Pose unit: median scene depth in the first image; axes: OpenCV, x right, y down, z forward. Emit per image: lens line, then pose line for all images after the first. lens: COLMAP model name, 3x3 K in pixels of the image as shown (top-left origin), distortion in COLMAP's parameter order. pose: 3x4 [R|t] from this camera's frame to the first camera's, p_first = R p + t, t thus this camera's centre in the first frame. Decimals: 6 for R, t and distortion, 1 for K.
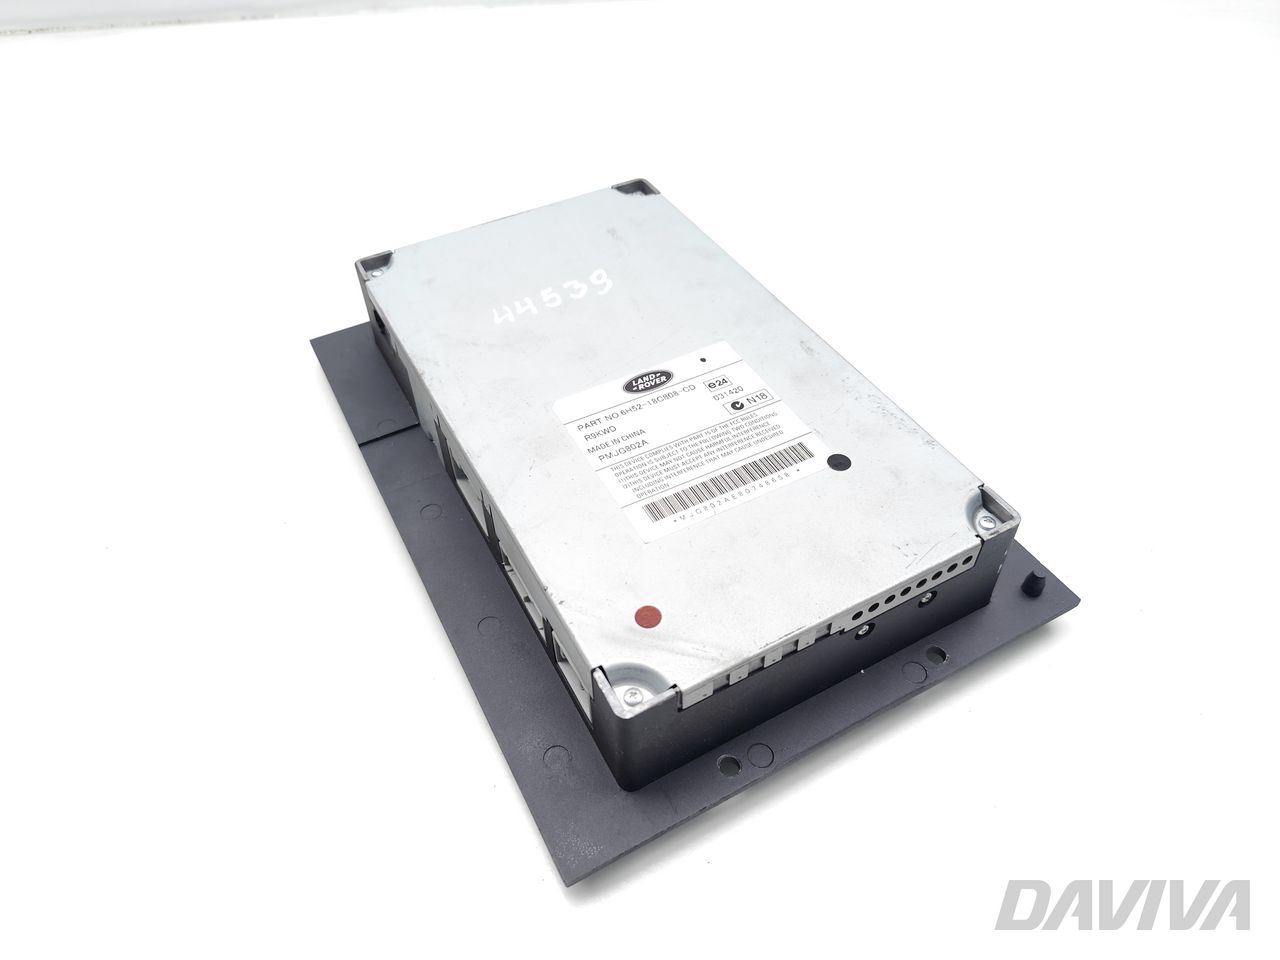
lens RADIAL K [[875.4, 0, 637.4], [0, 875.4, 483.3], [0, 0, 1]] dist [0.047405, -0.000299]
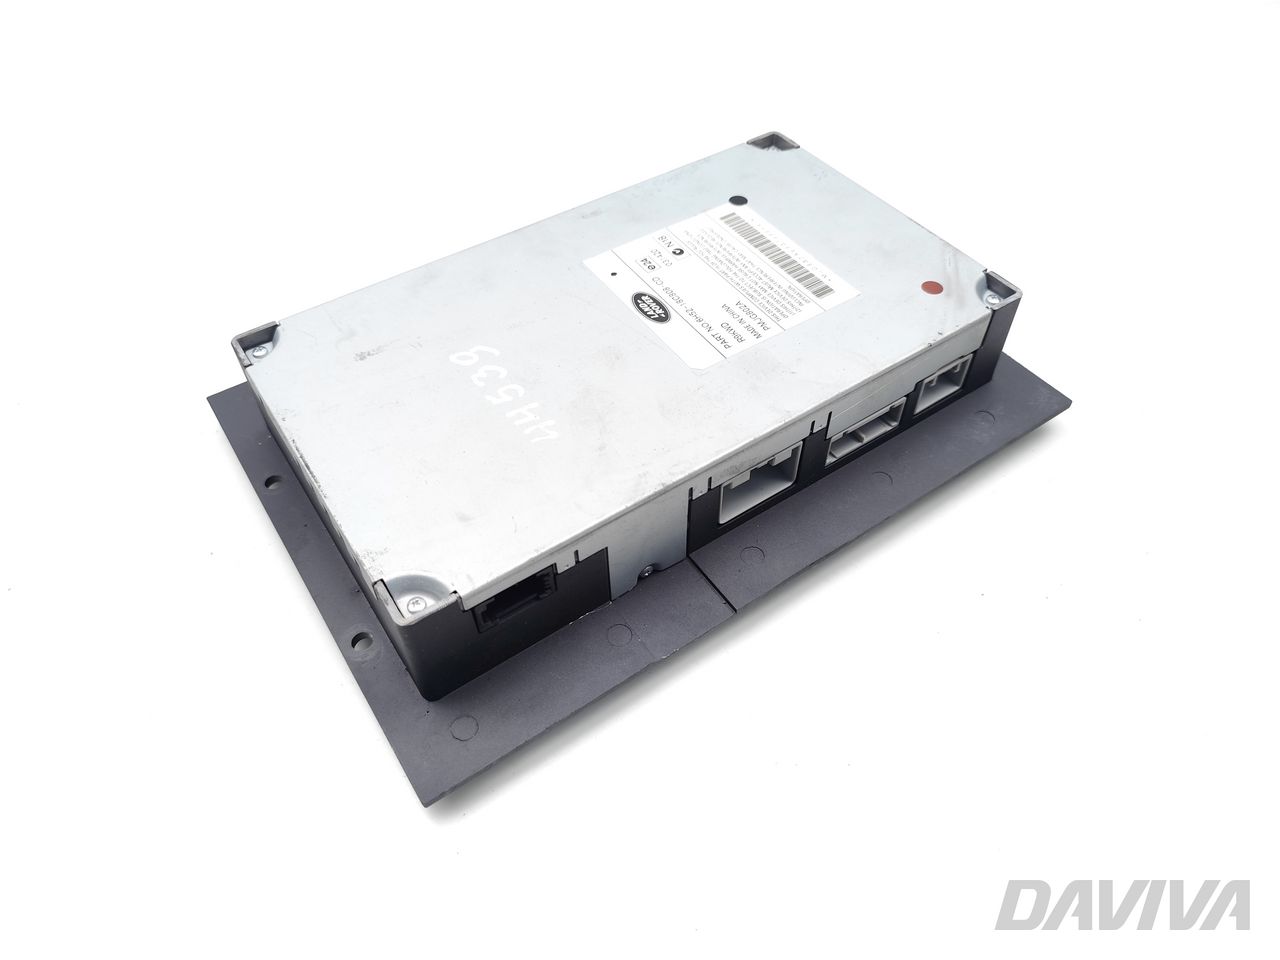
lens RADIAL K [[875.4, 0, 638.8], [0, 875.4, 477.2], [0, 0, 1]] dist [0.047405, -0.000299]
pose [[-0.094306, -0.750365, 0.654262, -0.797701], [0.745161, 0.382605, 0.546213, -0.609827], [-0.660183, 0.539041, 0.523061, 0.615955]]
